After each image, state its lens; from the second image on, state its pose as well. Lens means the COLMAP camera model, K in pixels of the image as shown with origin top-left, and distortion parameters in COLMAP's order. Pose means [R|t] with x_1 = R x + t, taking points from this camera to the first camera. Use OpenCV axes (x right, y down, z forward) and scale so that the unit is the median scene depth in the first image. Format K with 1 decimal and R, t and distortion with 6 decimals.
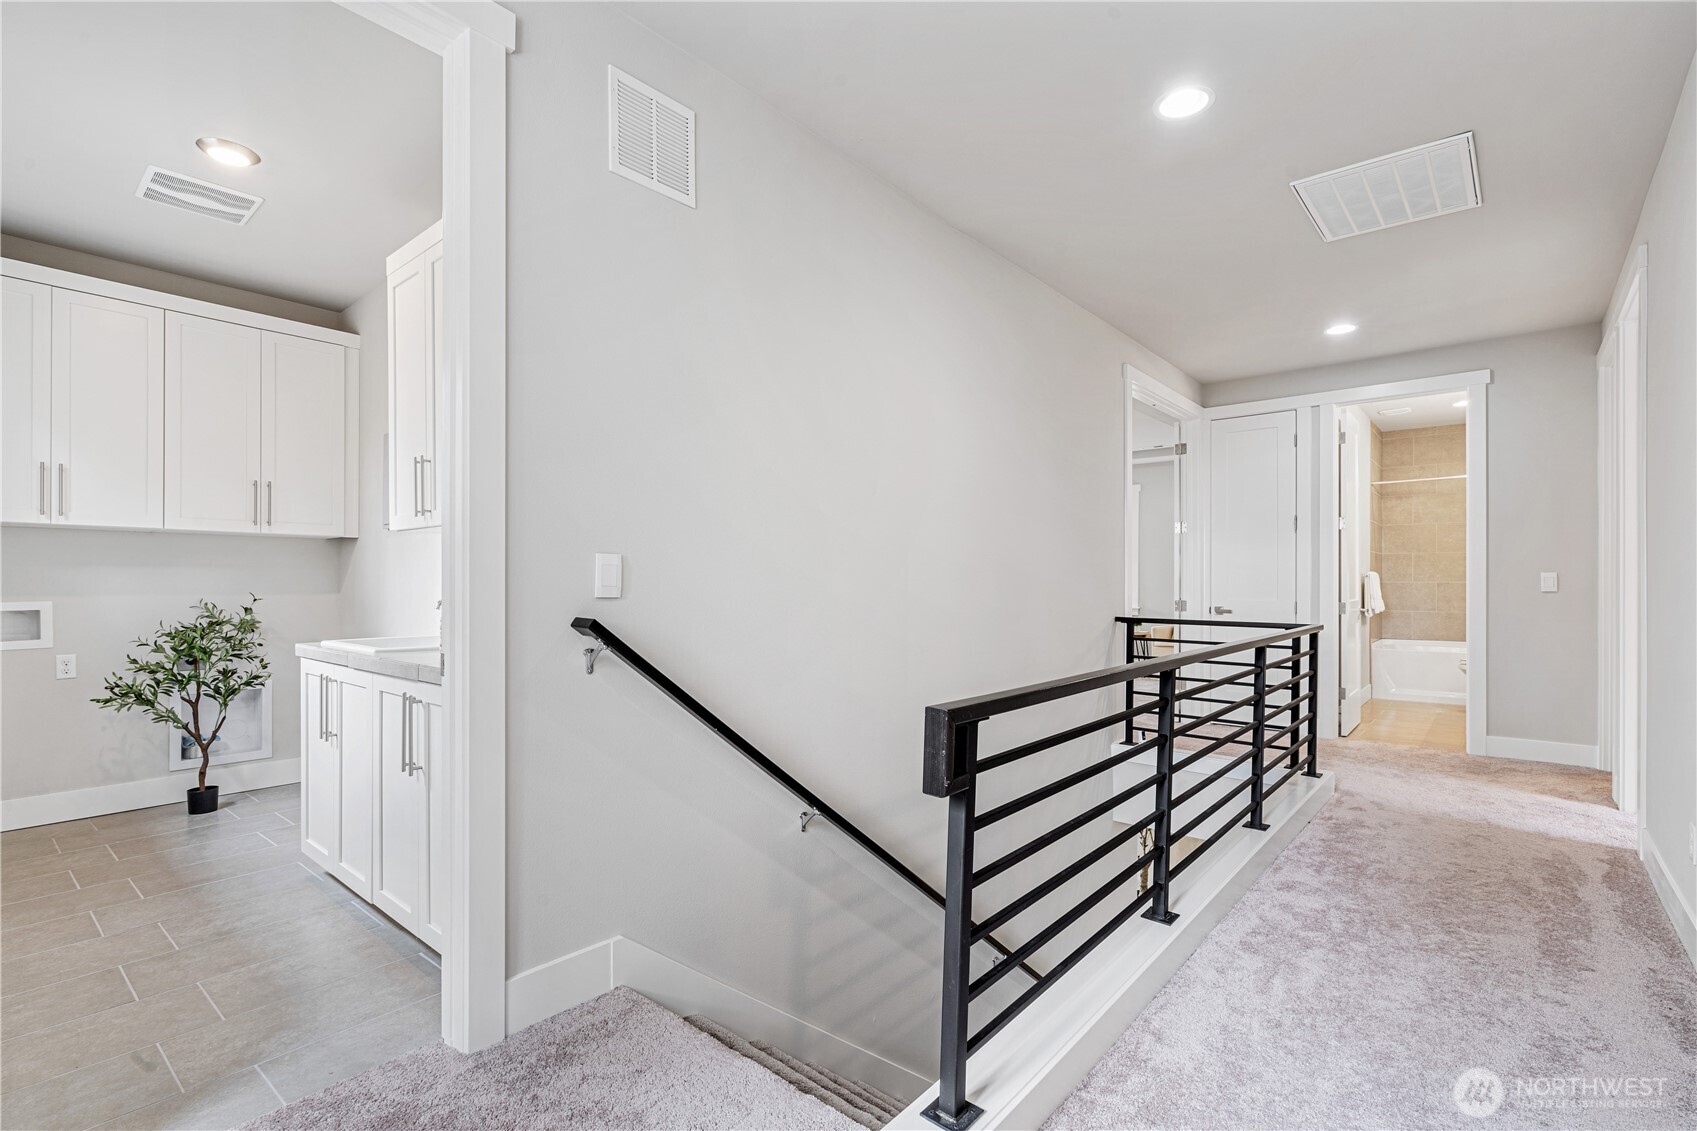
lens RADIAL K [[782.1, 0, 855.0], [0, 782.1, 575.5], [0, 0, 1]] dist [-0.007003, 0.001046]
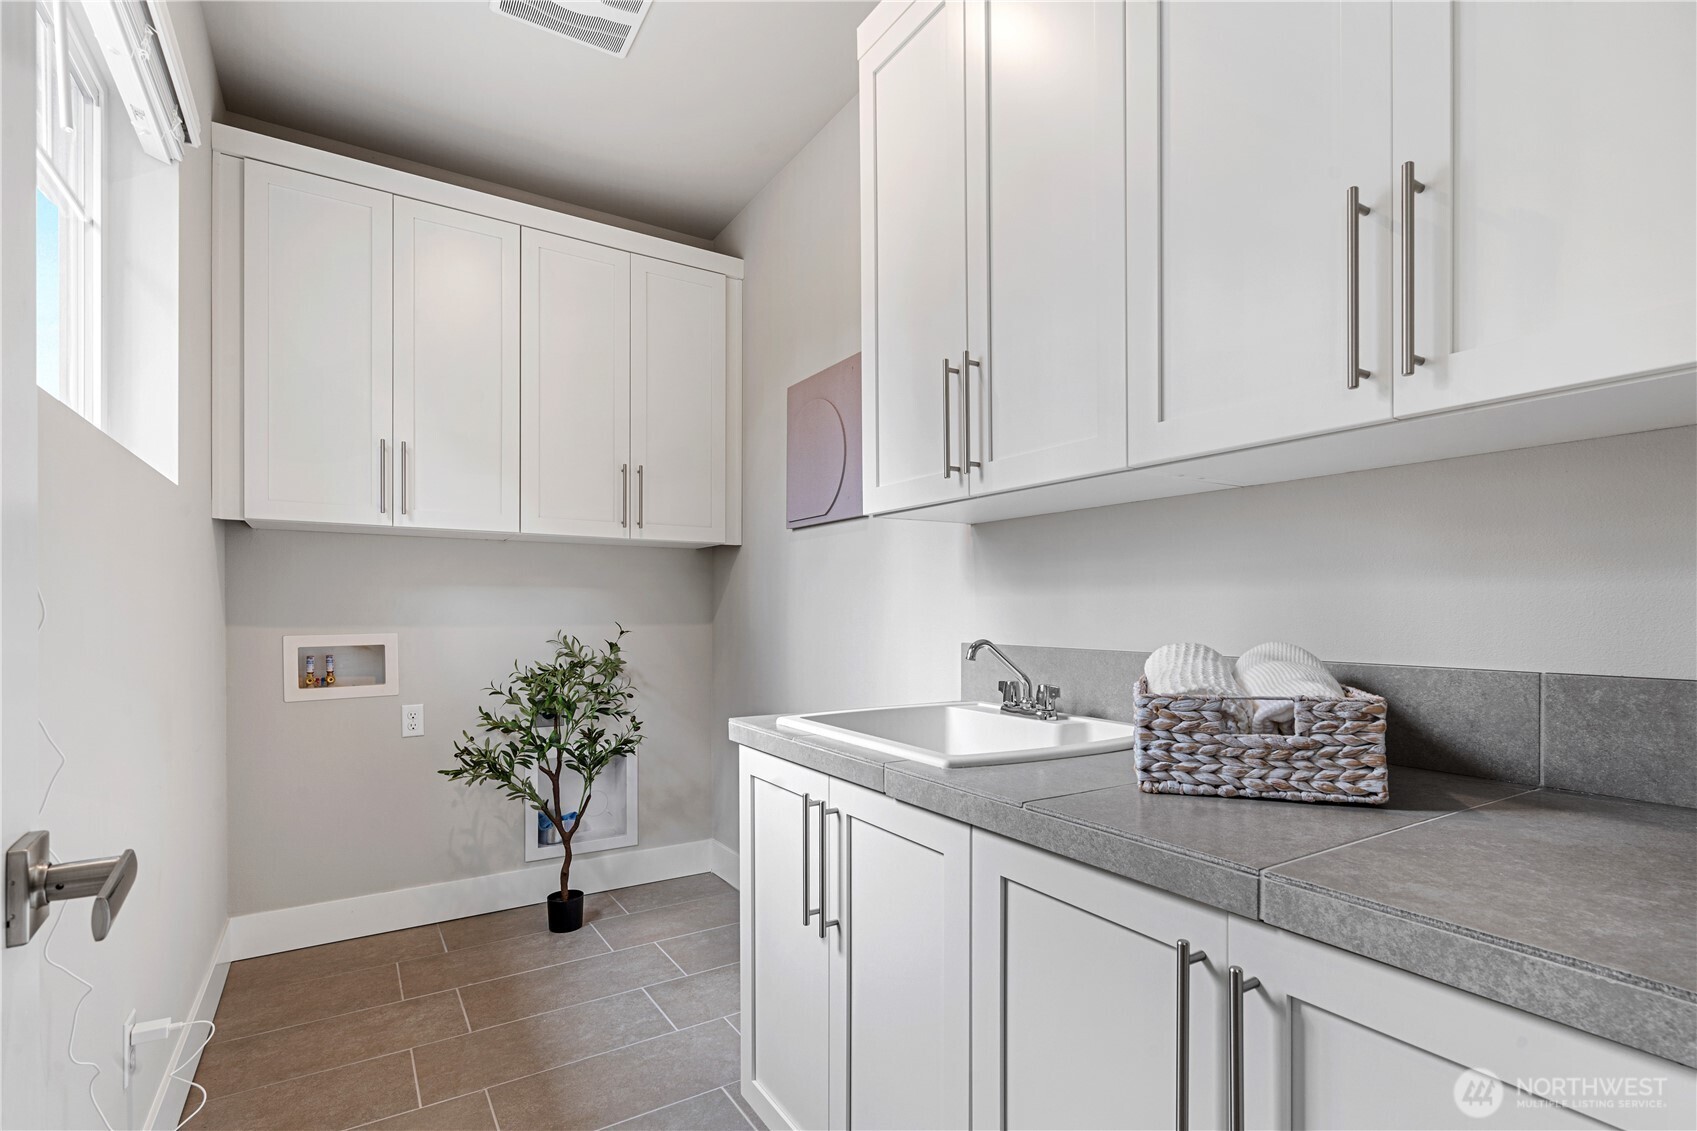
lens RADIAL K [[782.1, 0, 838.1], [0, 782.1, 606.8], [0, 0, 1]] dist [-0.007003, 0.001046]
pose [[0.951170, 0.000748, -0.308667, -0.376917], [0.001032, 0.999984, 0.005603, 0.003974], [0.308666, -0.005648, 0.951154, 0.394610]]
